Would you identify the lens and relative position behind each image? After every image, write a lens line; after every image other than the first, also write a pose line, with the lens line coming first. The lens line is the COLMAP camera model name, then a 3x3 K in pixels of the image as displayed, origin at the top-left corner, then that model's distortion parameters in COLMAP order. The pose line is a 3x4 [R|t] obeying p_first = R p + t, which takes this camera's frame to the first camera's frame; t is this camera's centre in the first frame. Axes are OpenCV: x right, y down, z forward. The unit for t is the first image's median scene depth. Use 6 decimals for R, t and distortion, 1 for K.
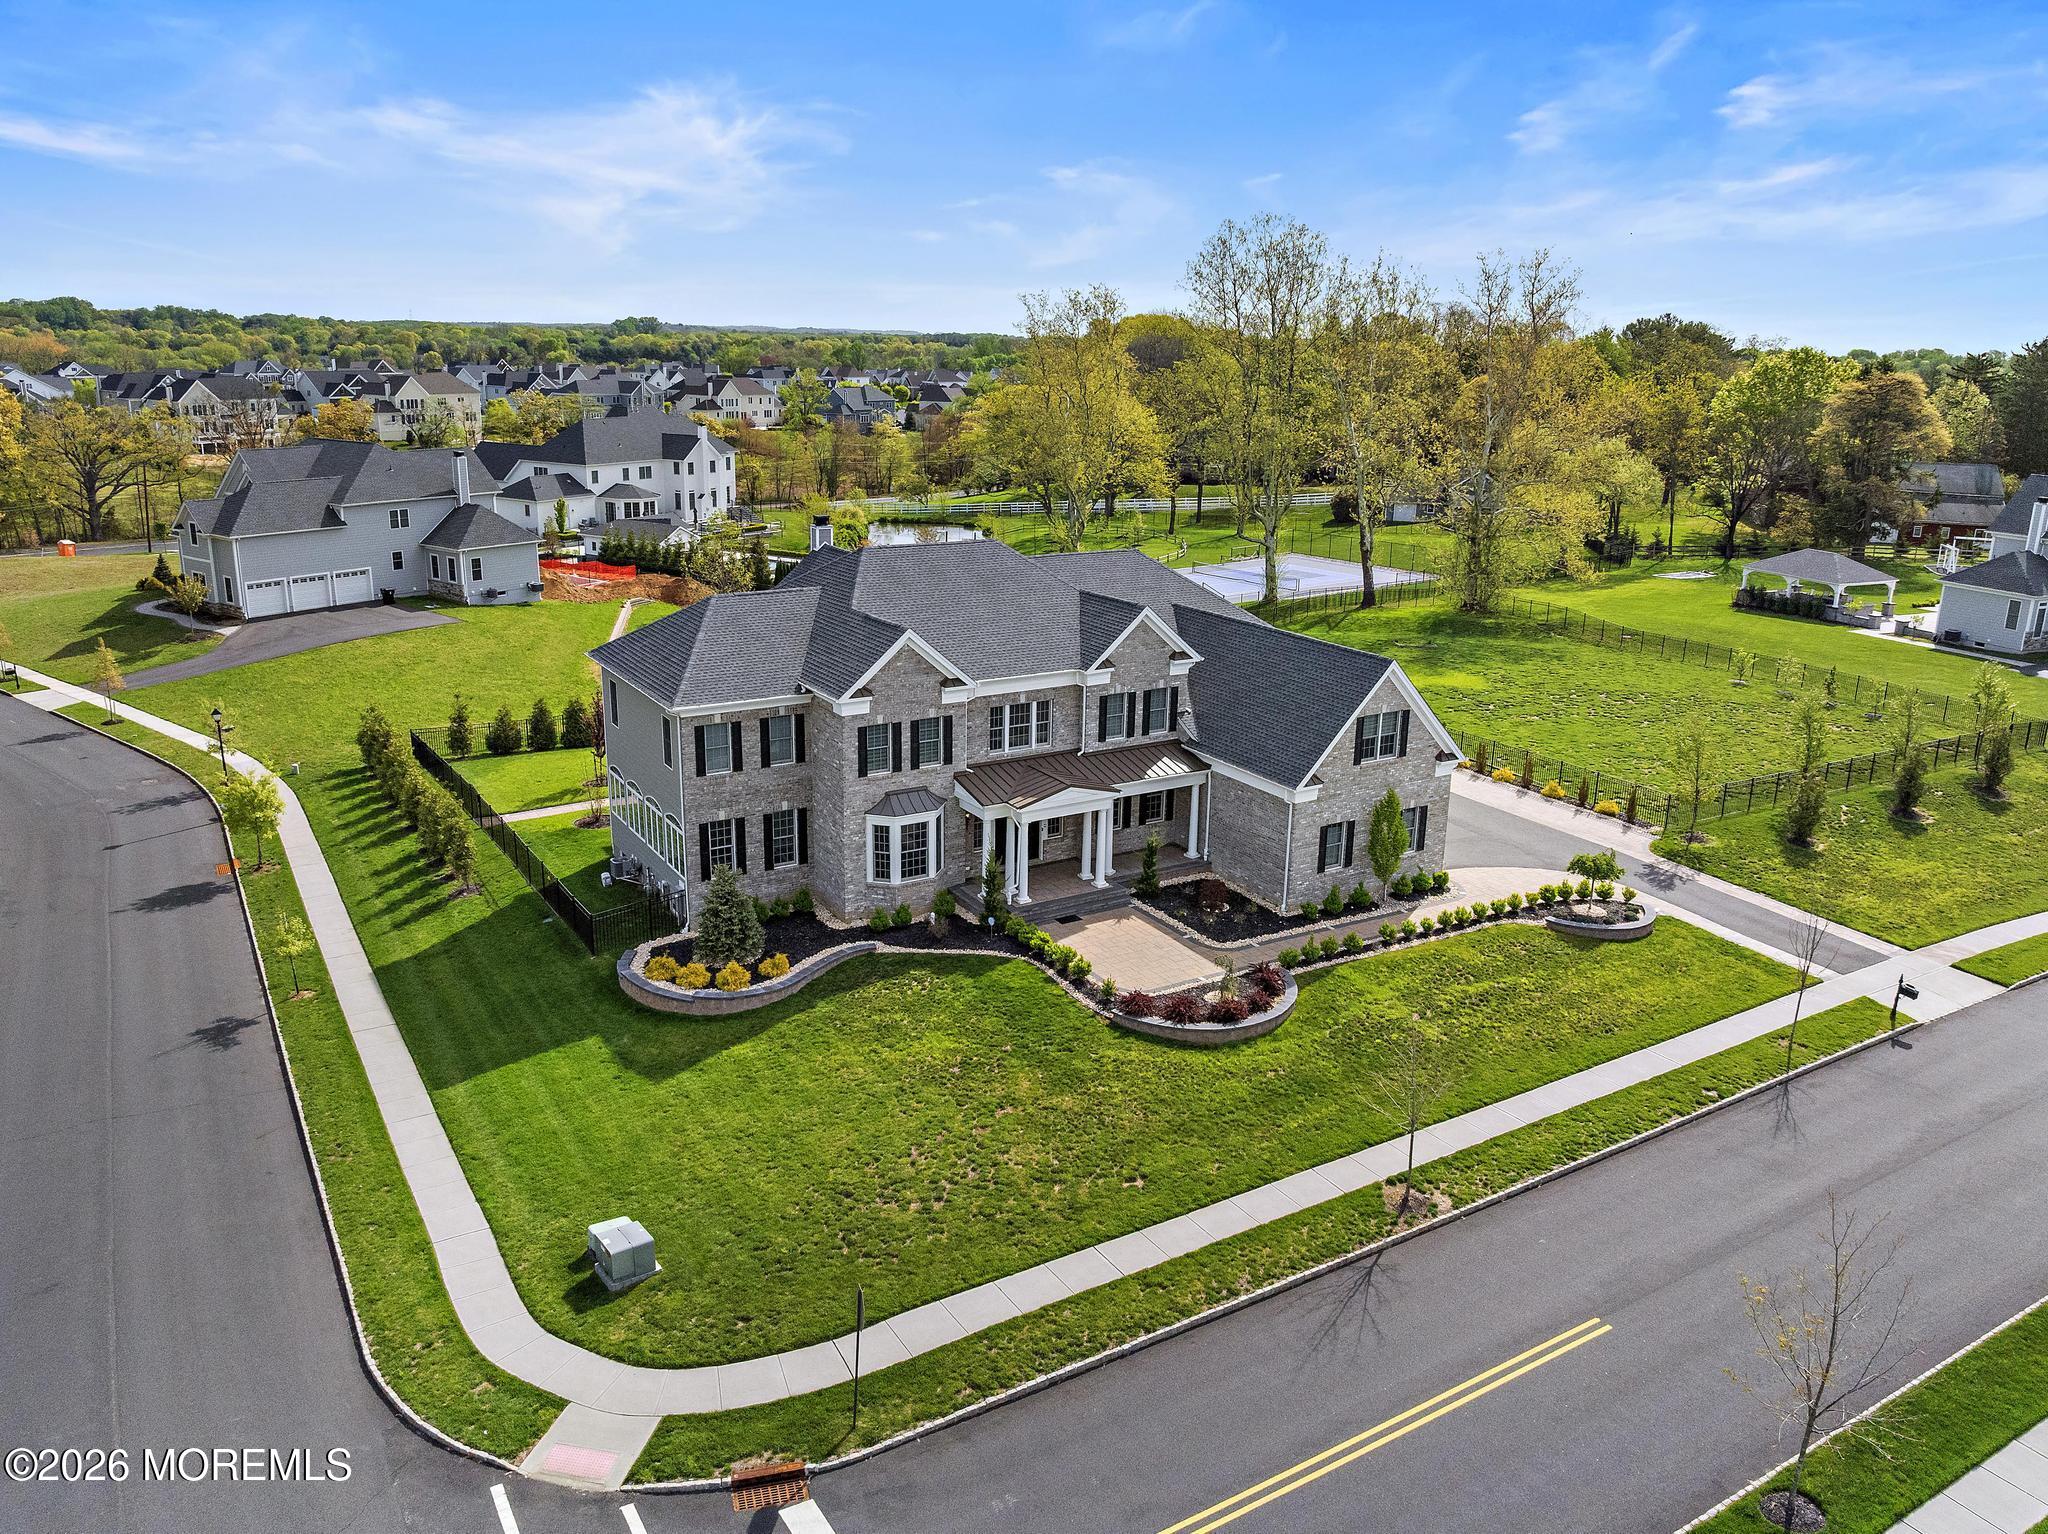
lens RADIAL K [[1471.2, 0, 1039.8], [0, 1471.2, 754.1], [0, 0, 1]] dist [-0.009864, -0.057560]
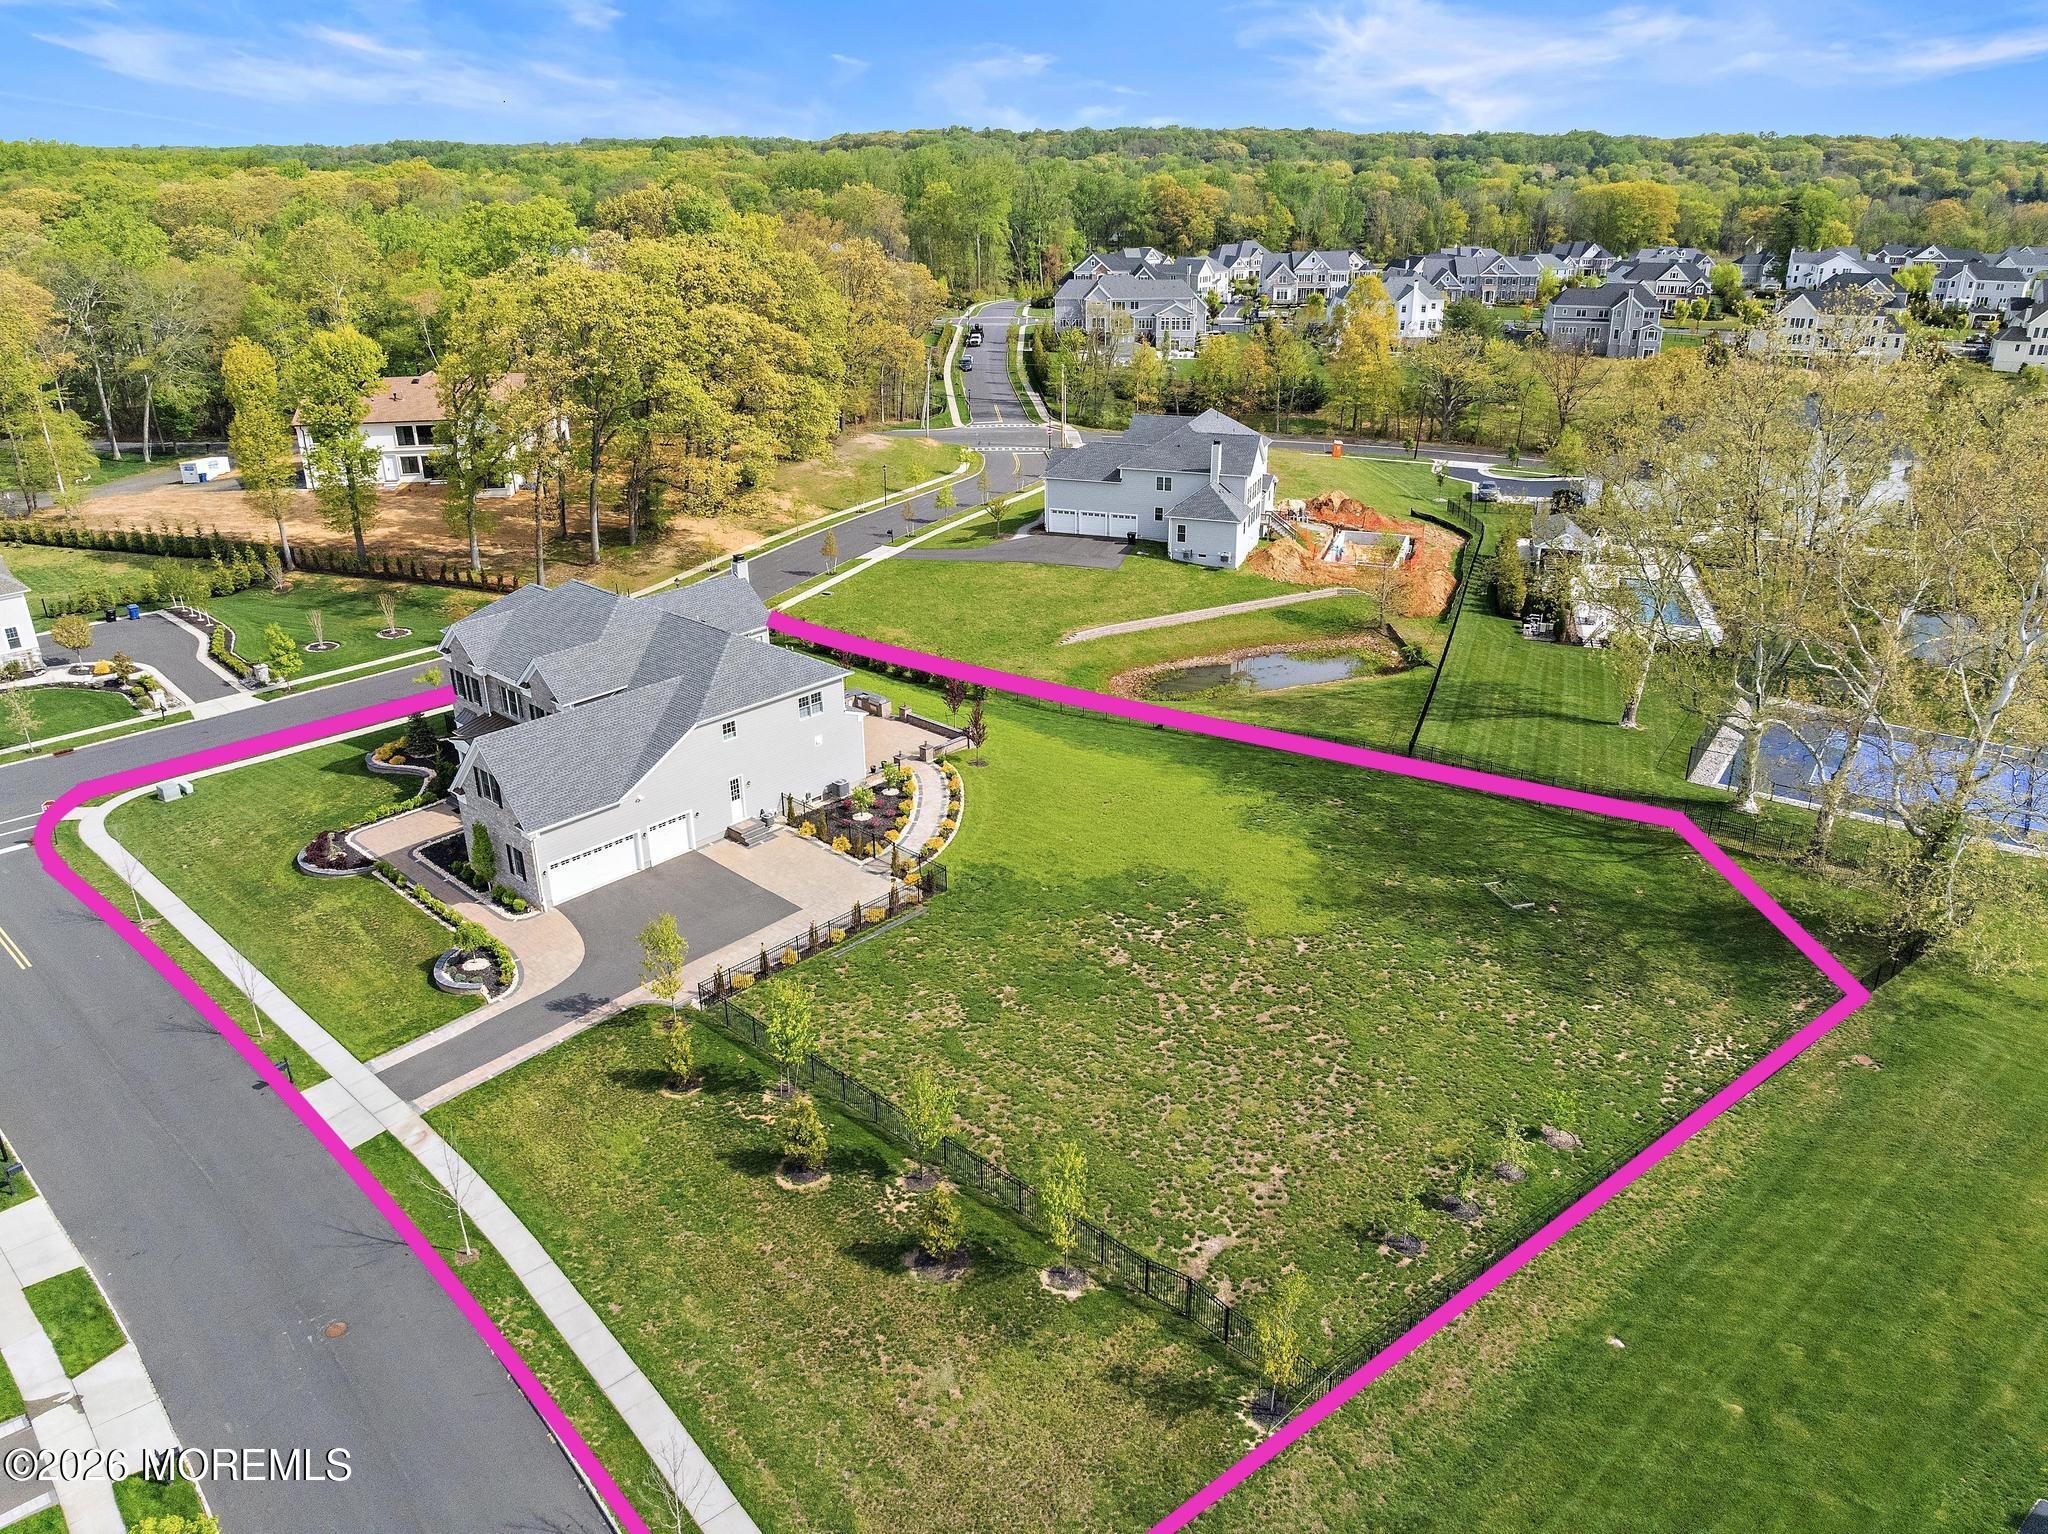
lens RADIAL K [[1438.7, 0, 1036.3], [0, 1438.7, 760.3], [0, 0, 1]] dist [-0.045031, 0.012157]
pose [[0.277571, 0.356041, -0.892294, 1.705140], [-0.248574, 0.923779, 0.291279, -0.609124], [0.927990, 0.140951, 0.344917, 1.041451]]
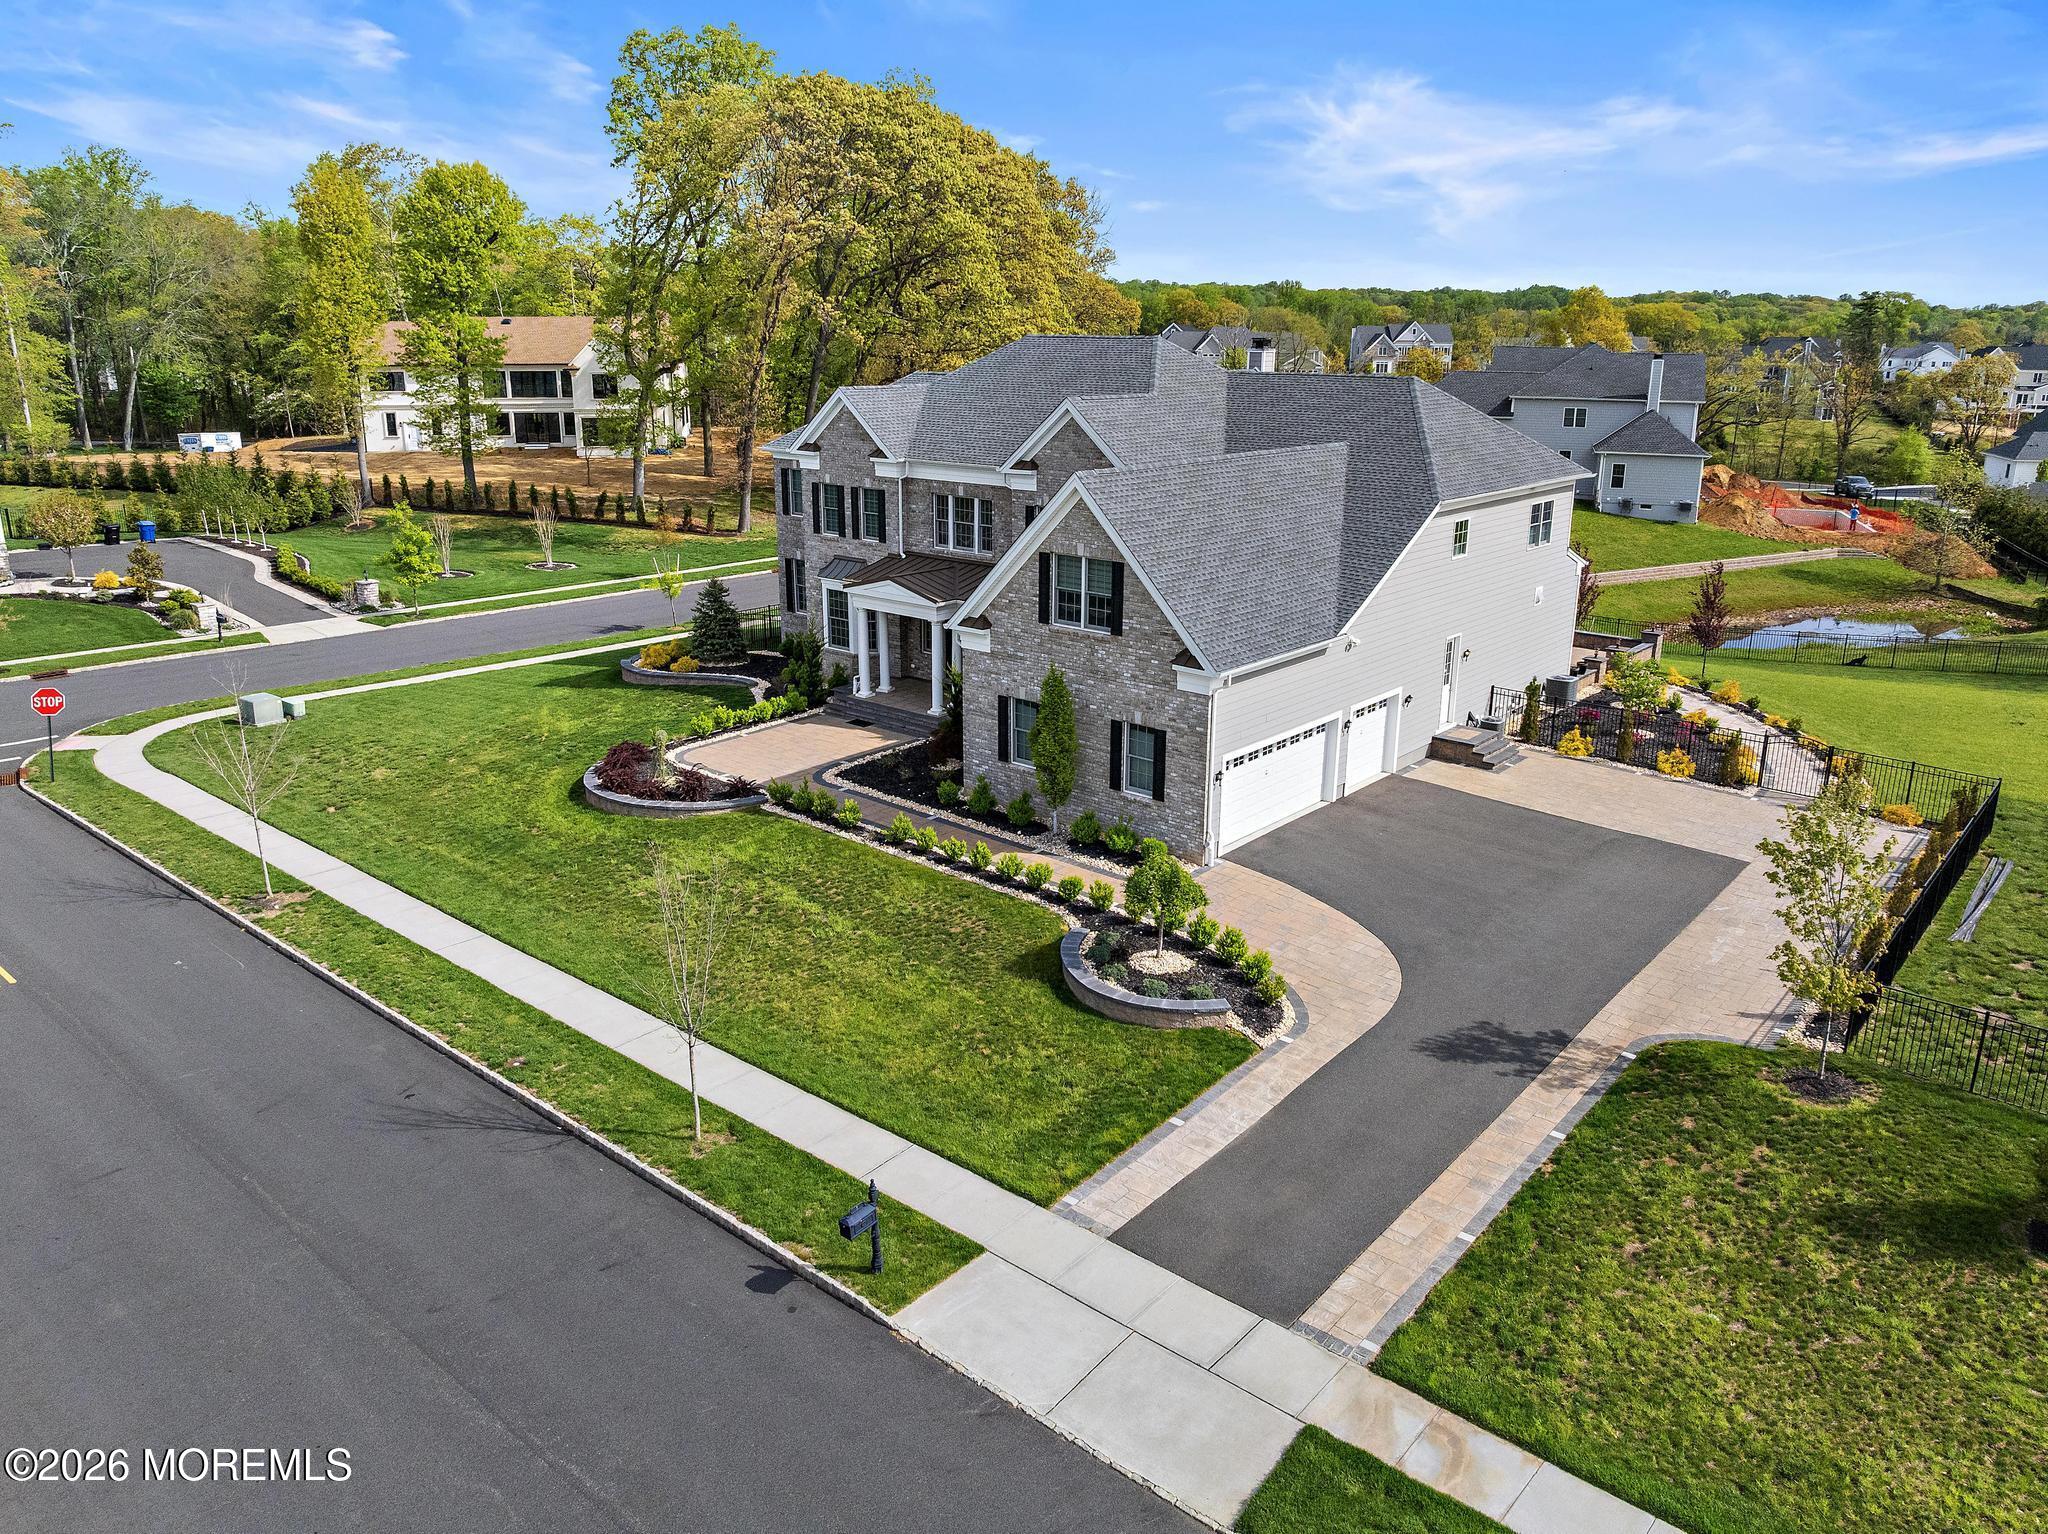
lens RADIAL K [[1471.2, 0, 1039.8], [0, 1471.2, 754.1], [0, 0, 1]] dist [-0.009864, -0.057560]
pose [[0.313813, 0.252268, -0.915359, 0.885358], [-0.256286, 0.950780, 0.174167, -0.055382], [0.914242, 0.179938, 0.363020, 0.774496]]
